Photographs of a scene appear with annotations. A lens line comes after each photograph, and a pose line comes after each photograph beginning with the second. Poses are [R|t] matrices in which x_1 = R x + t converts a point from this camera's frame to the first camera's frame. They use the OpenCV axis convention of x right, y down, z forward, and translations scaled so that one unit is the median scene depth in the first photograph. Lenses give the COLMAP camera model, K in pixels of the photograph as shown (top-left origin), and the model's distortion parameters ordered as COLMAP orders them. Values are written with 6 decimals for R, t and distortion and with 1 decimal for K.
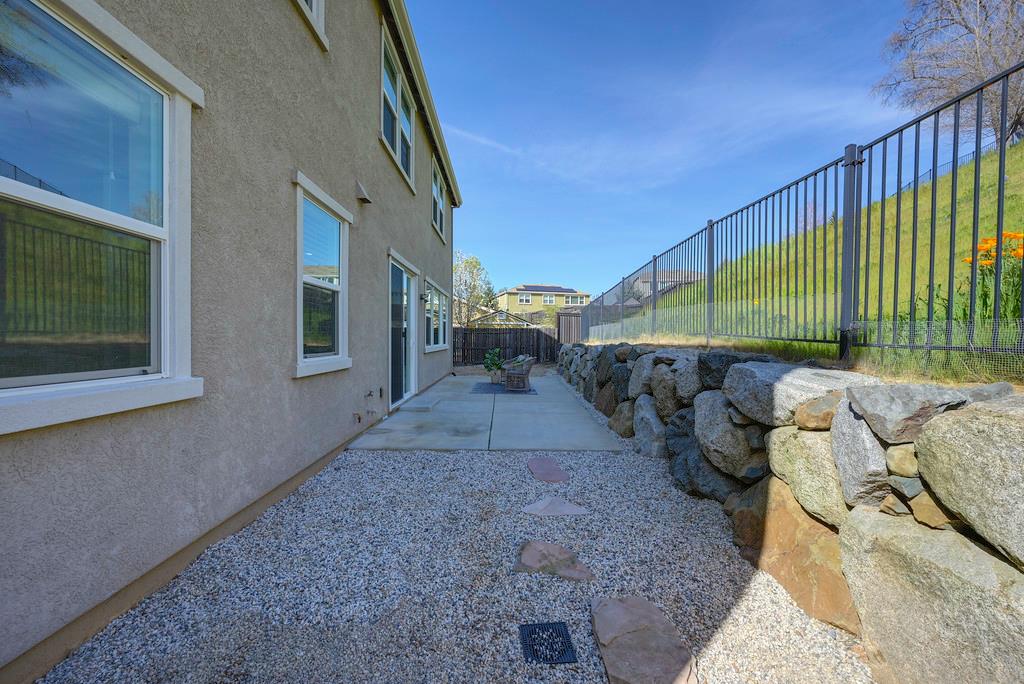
lens RADIAL K [[400.0, 0, 512.0], [0, 400.0, 342.0], [0, 0, 1]] dist [0.000812, 0.000007]
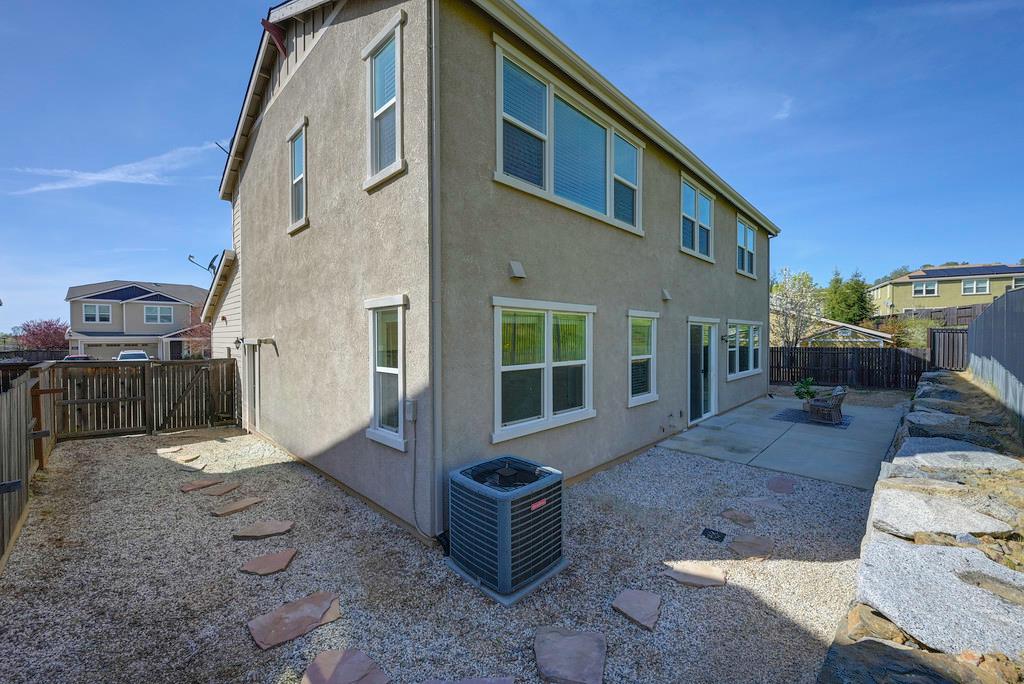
lens RADIAL K [[400.0, 0, 512.0], [0, 400.0, 342.0], [0, 0, 1]] dist [0.000812, 0.000007]
pose [[0.698005, 0.003384, -0.716085, 0.223086], [-0.000017, 0.999989, 0.004709, -0.109289], [0.716093, -0.003274, 0.697998, -0.374489]]
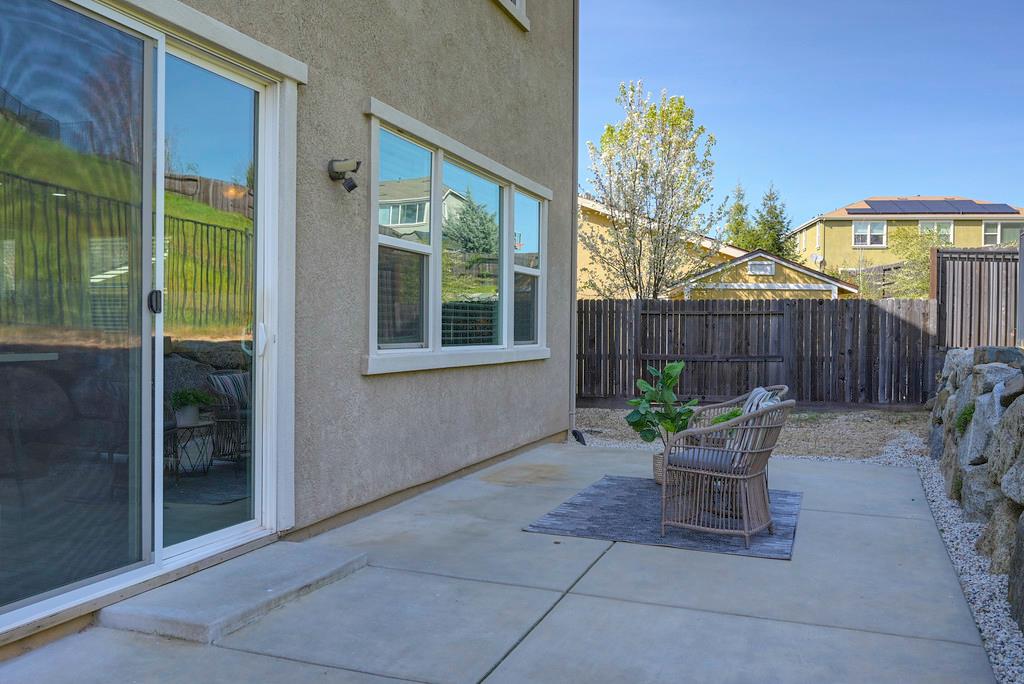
lens RADIAL K [[871.0, 0, 512.0], [0, 871.0, 342.0], [0, 0, 1]] dist [-0.001973, -0.003599]
pose [[0.932643, 0.009198, -0.360684, 0.105338], [-0.008882, 0.999957, 0.002533, 0.002110], [0.360692, 0.000841, 0.932685, 0.506910]]
